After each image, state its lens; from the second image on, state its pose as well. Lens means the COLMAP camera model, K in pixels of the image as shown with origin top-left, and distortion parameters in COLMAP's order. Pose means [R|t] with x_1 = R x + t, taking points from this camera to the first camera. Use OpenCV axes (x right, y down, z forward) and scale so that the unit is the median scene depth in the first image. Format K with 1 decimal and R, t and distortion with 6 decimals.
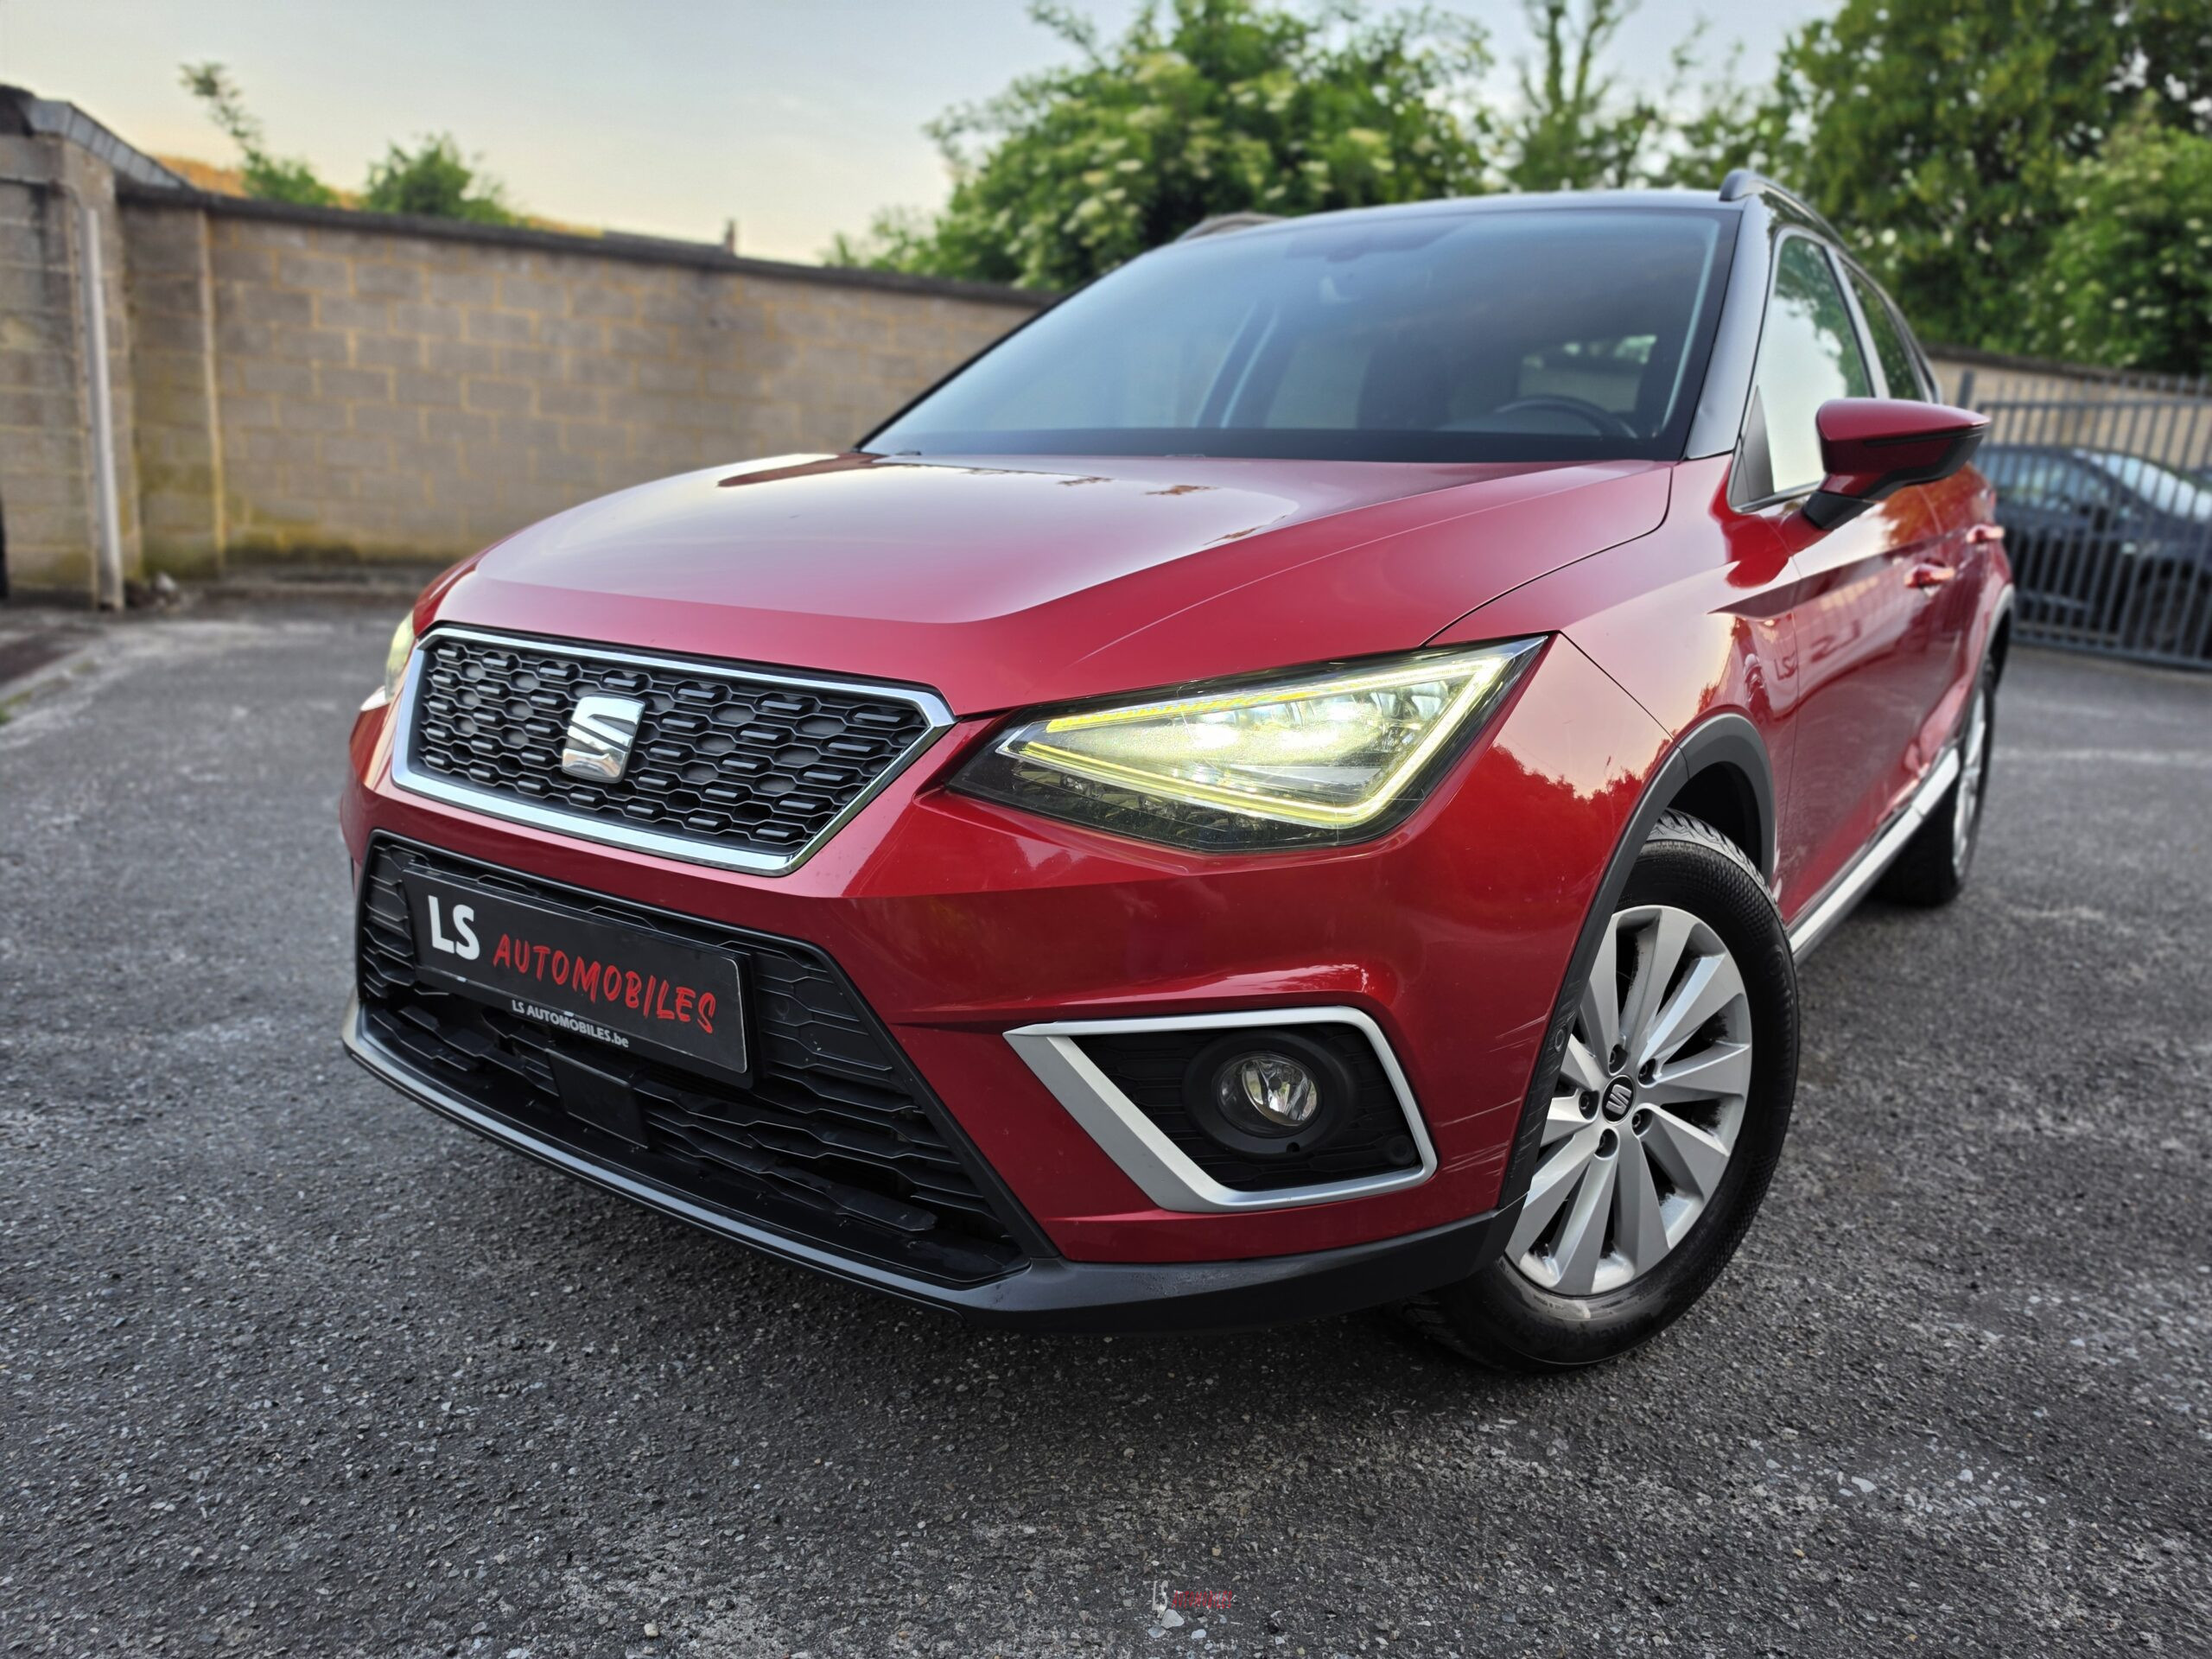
lens RADIAL K [[1486.3, 0, 1106.0], [0, 1486.3, 829.5], [0, 0, 1]] dist [0.007474, -0.015363]
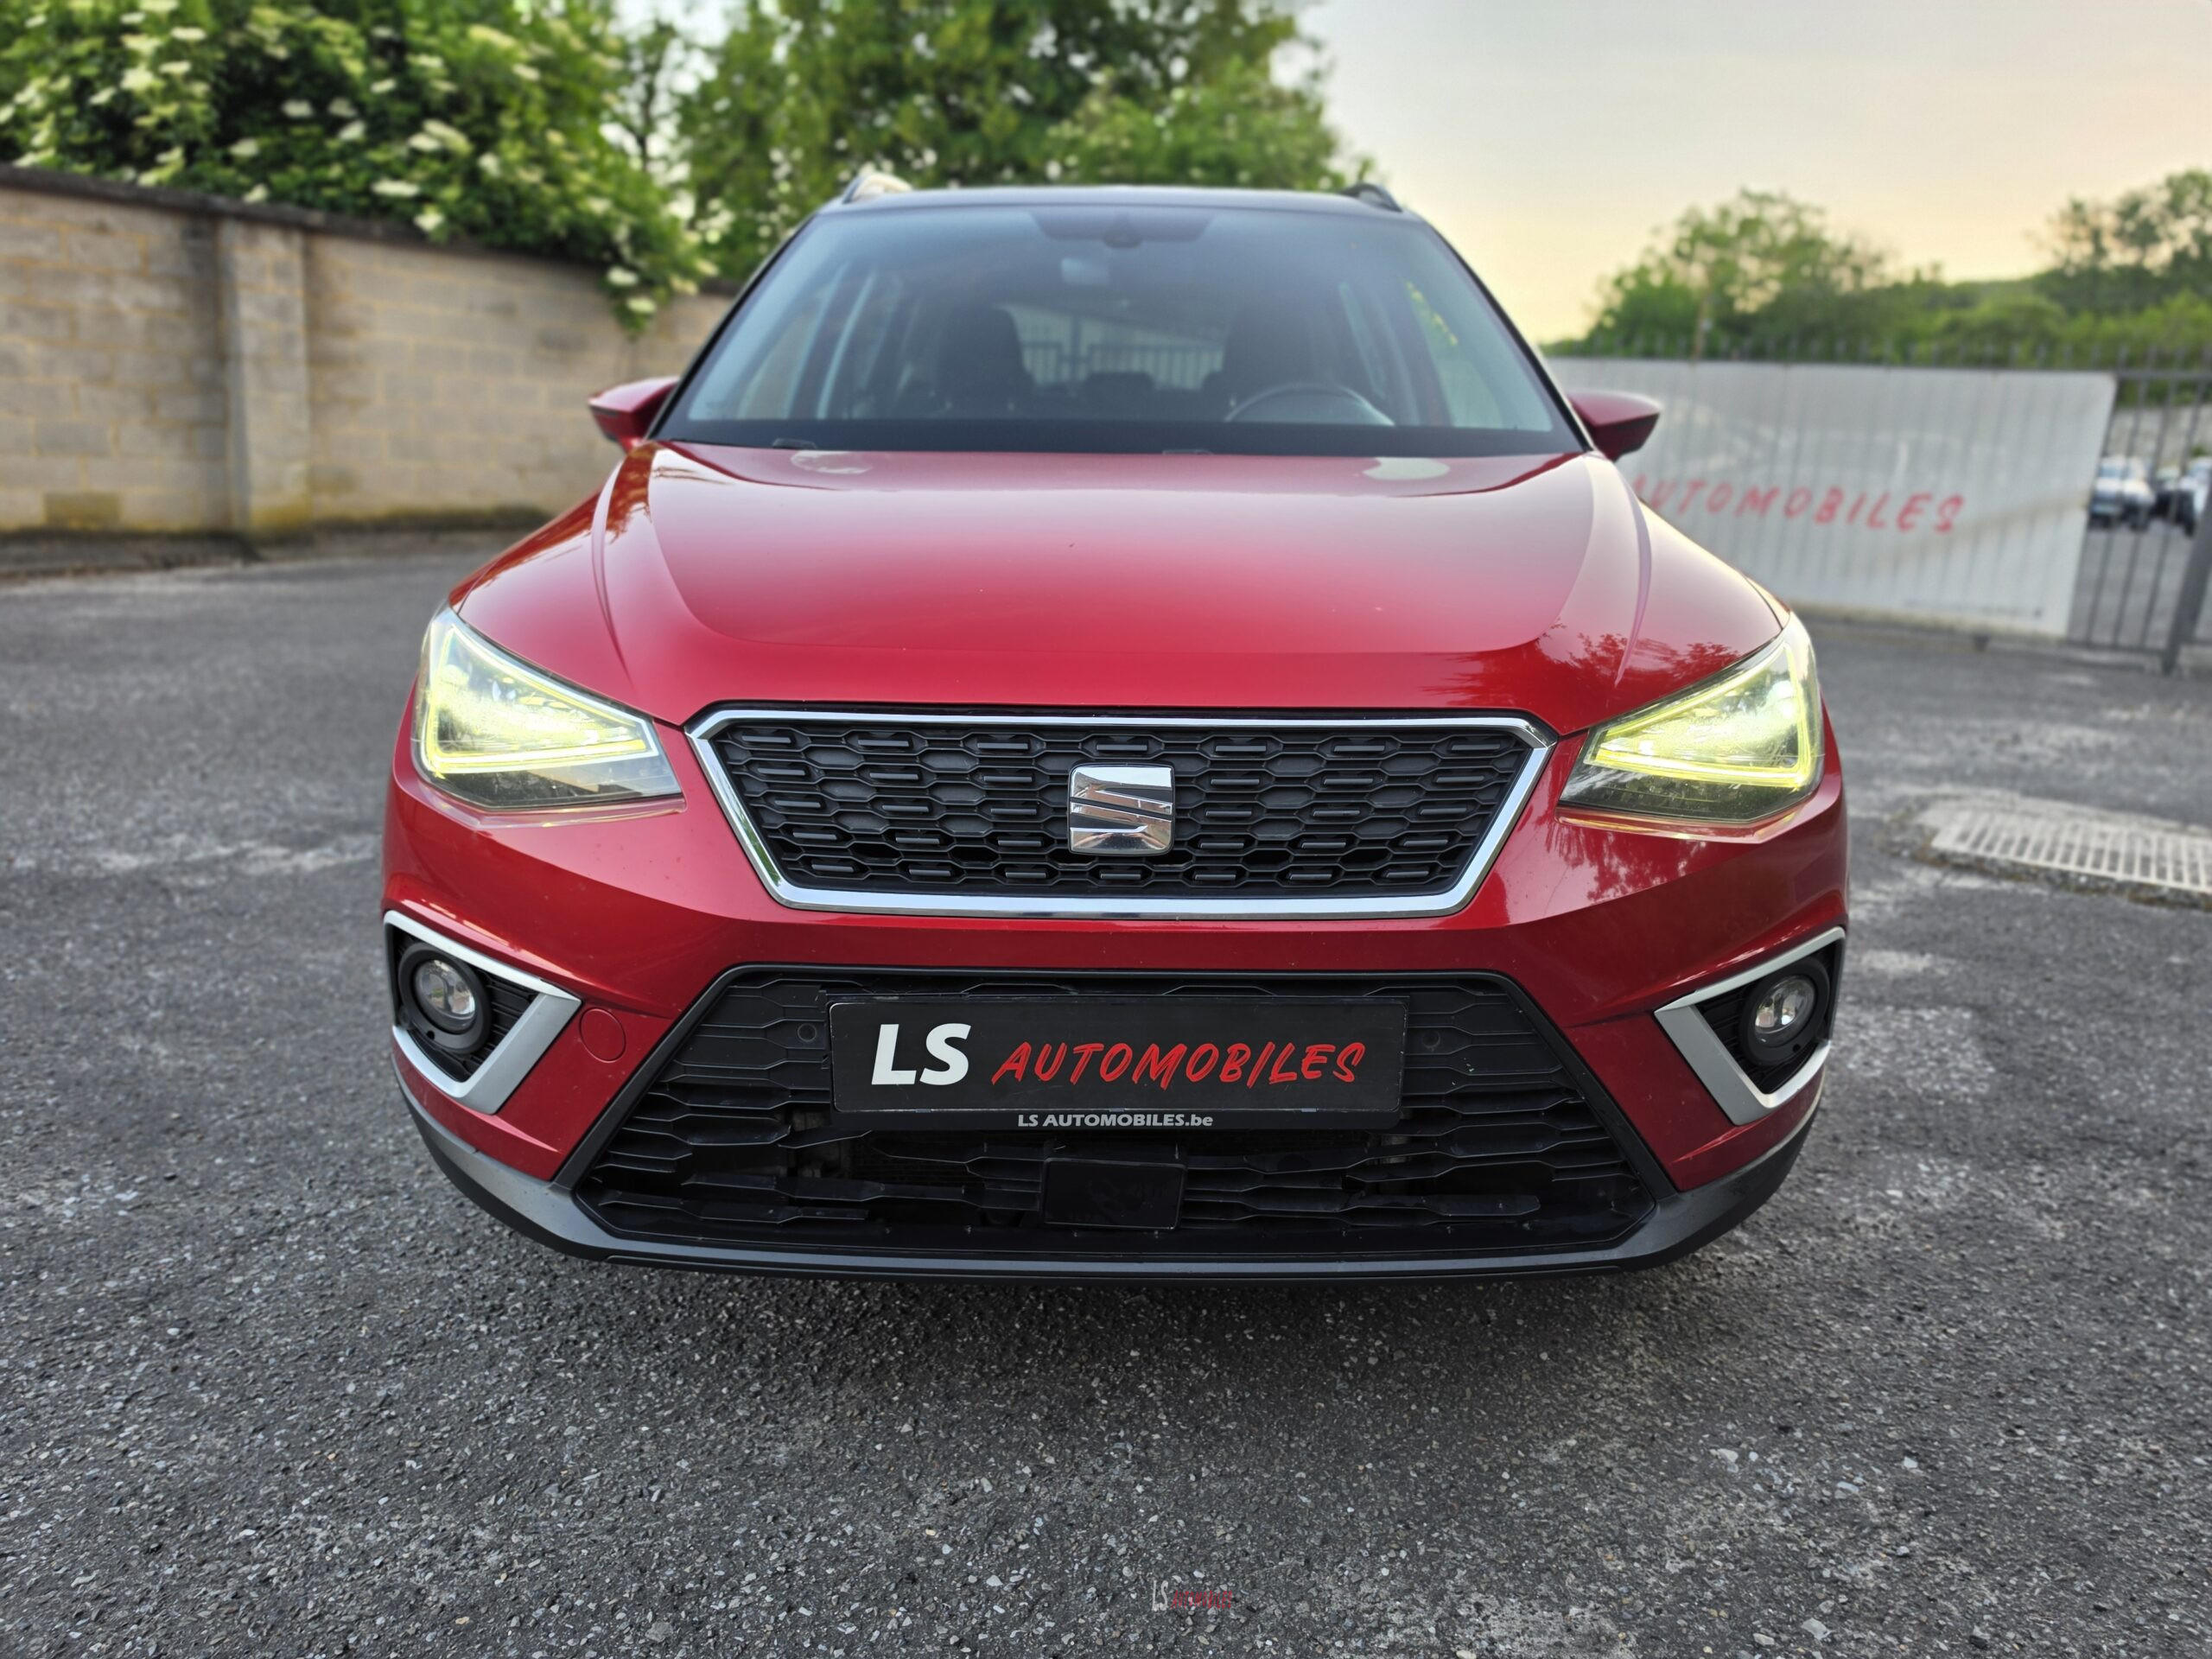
lens RADIAL K [[1486.0, 0, 1106.0], [0, 1486.0, 829.5], [0, 0, 1]] dist [0.002697, -0.002622]
pose [[0.824649, -0.160993, 0.542250, -0.798591], [0.133713, 0.986955, 0.089675, -0.124610], [-0.549613, -0.001444, 0.835418, 0.226126]]
